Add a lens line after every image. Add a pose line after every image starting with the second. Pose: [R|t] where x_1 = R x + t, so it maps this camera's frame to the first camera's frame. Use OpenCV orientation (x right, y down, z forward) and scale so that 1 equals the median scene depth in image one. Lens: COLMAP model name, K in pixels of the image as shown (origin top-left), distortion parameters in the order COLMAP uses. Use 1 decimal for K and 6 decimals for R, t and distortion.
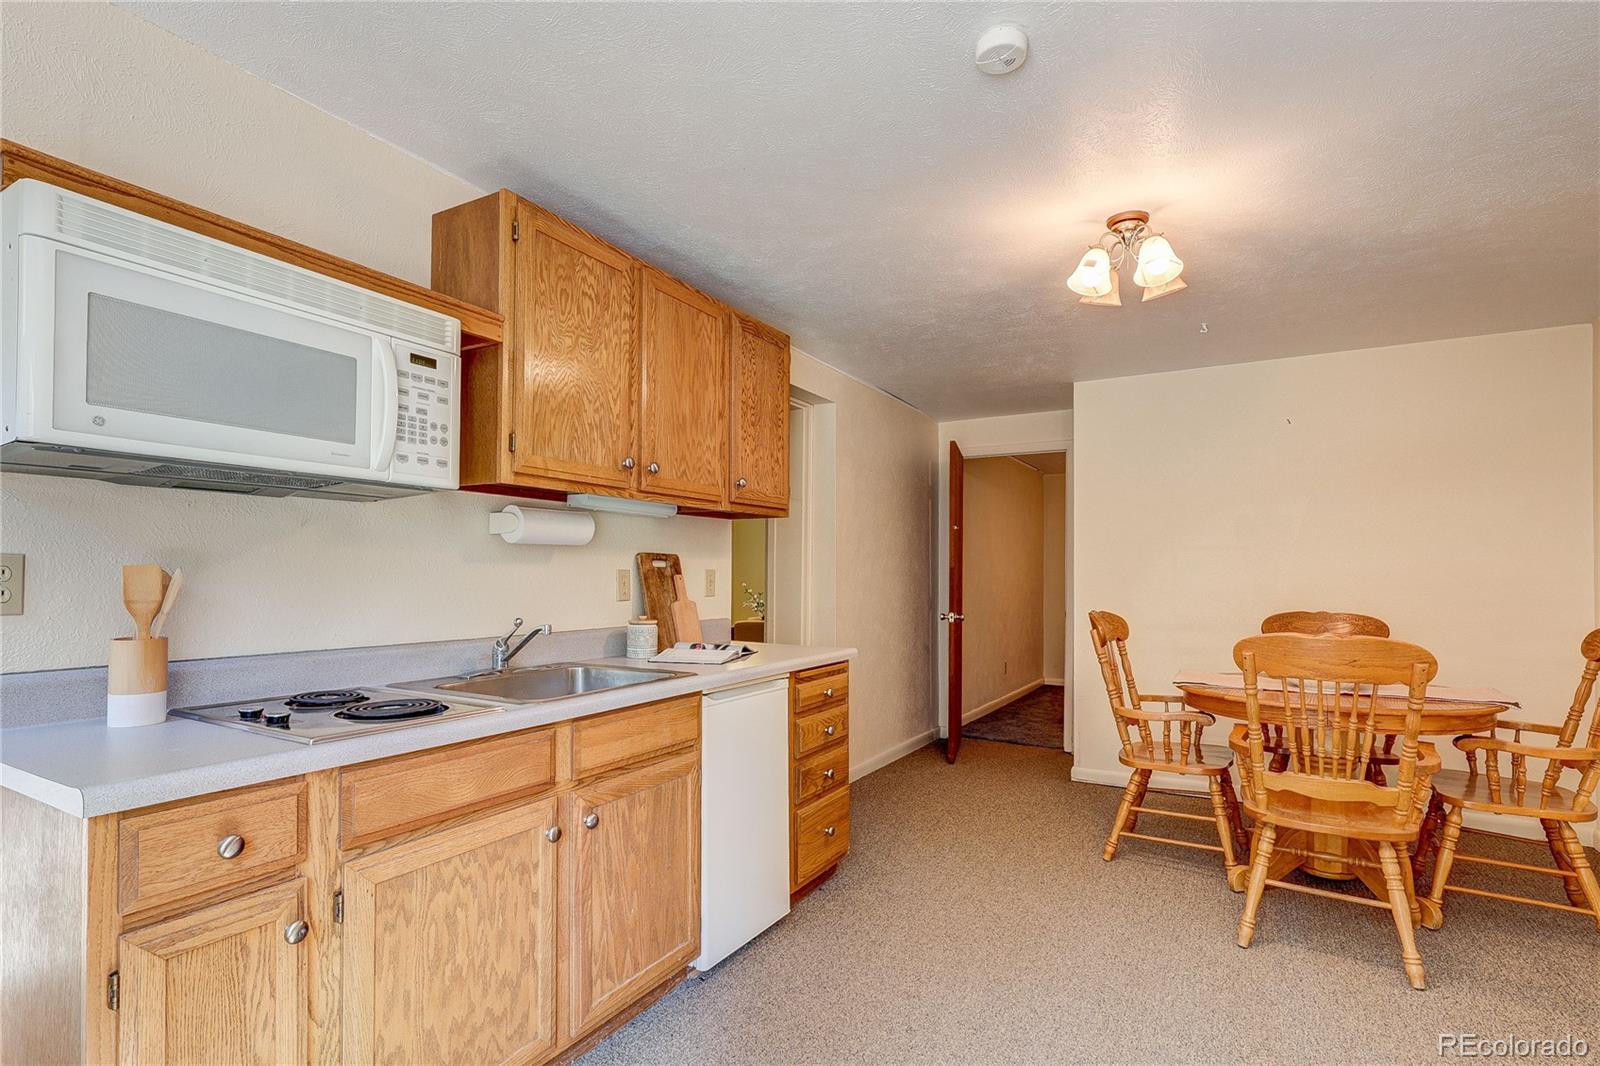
lens RADIAL K [[766.9, 0, 798.3], [0, 766.9, 562.0], [0, 0, 1]] dist [-0.001480, 0.000021]
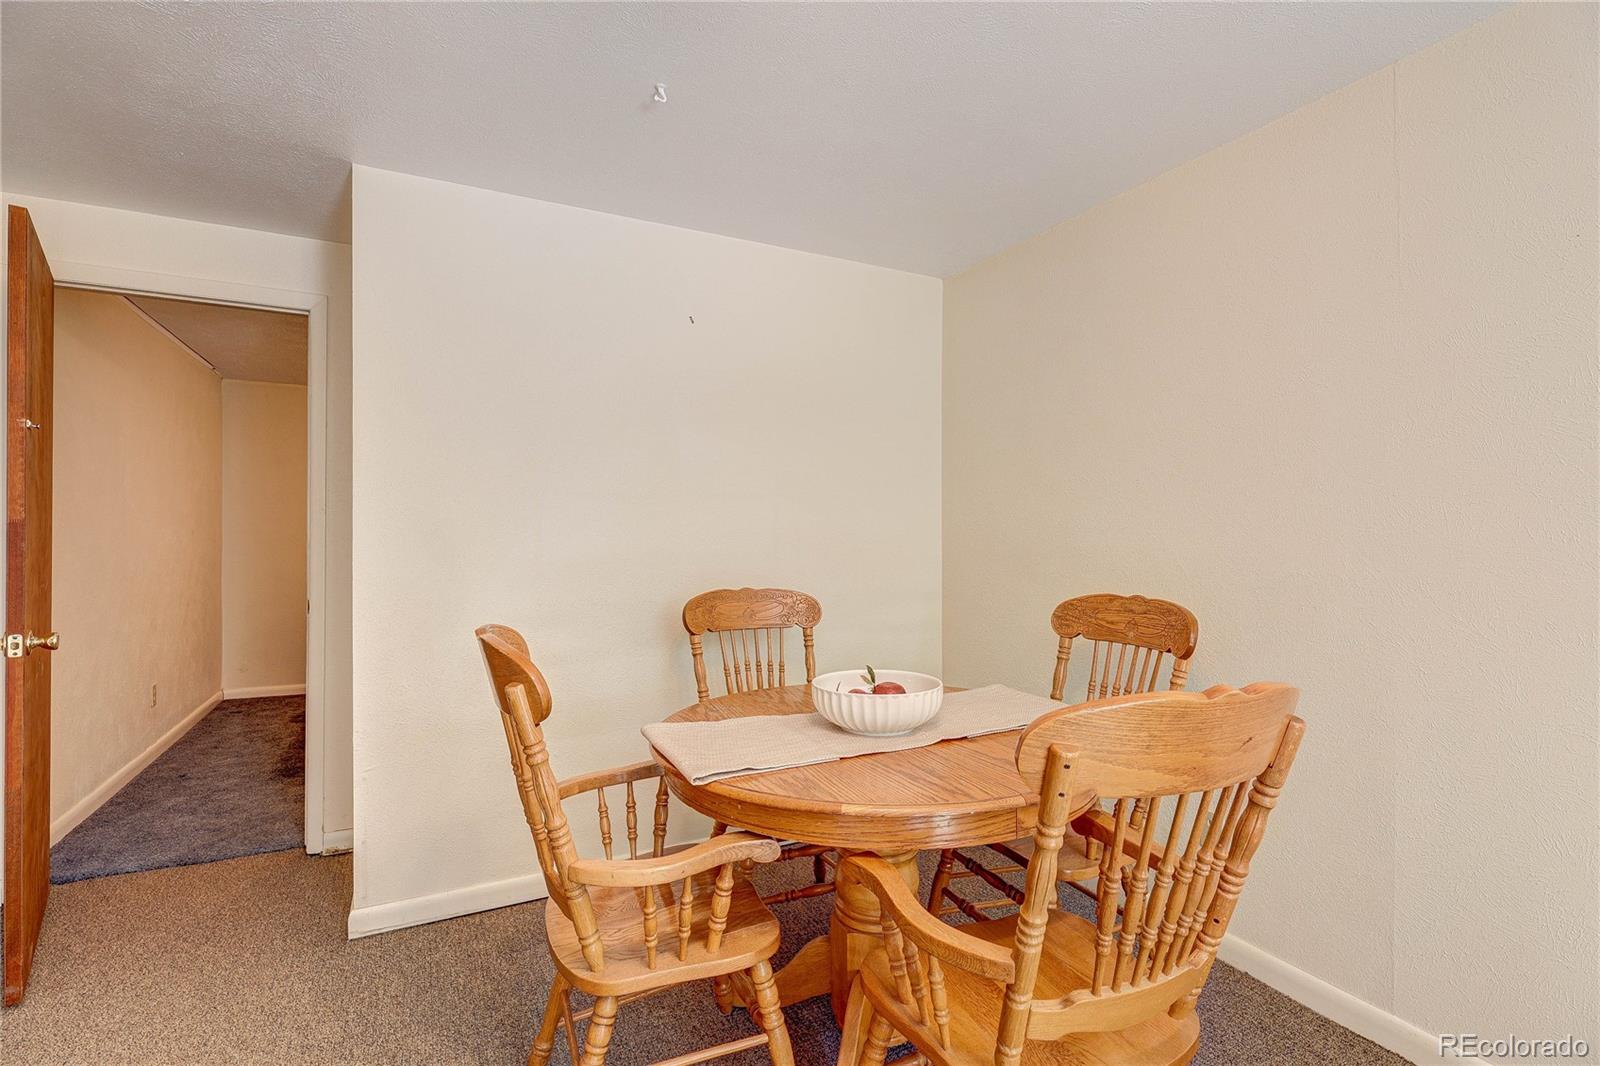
lens RADIAL K [[736.8, 0, 800.0], [0, 736.8, 533.0], [0, 0, 1]] dist [-0.001059, -0.000187]
pose [[0.536599, -0.001089, 0.843836, 0.096737], [-0.013379, 0.999862, 0.009799, 0.003832], [-0.843731, -0.016548, 0.536511, 0.452695]]
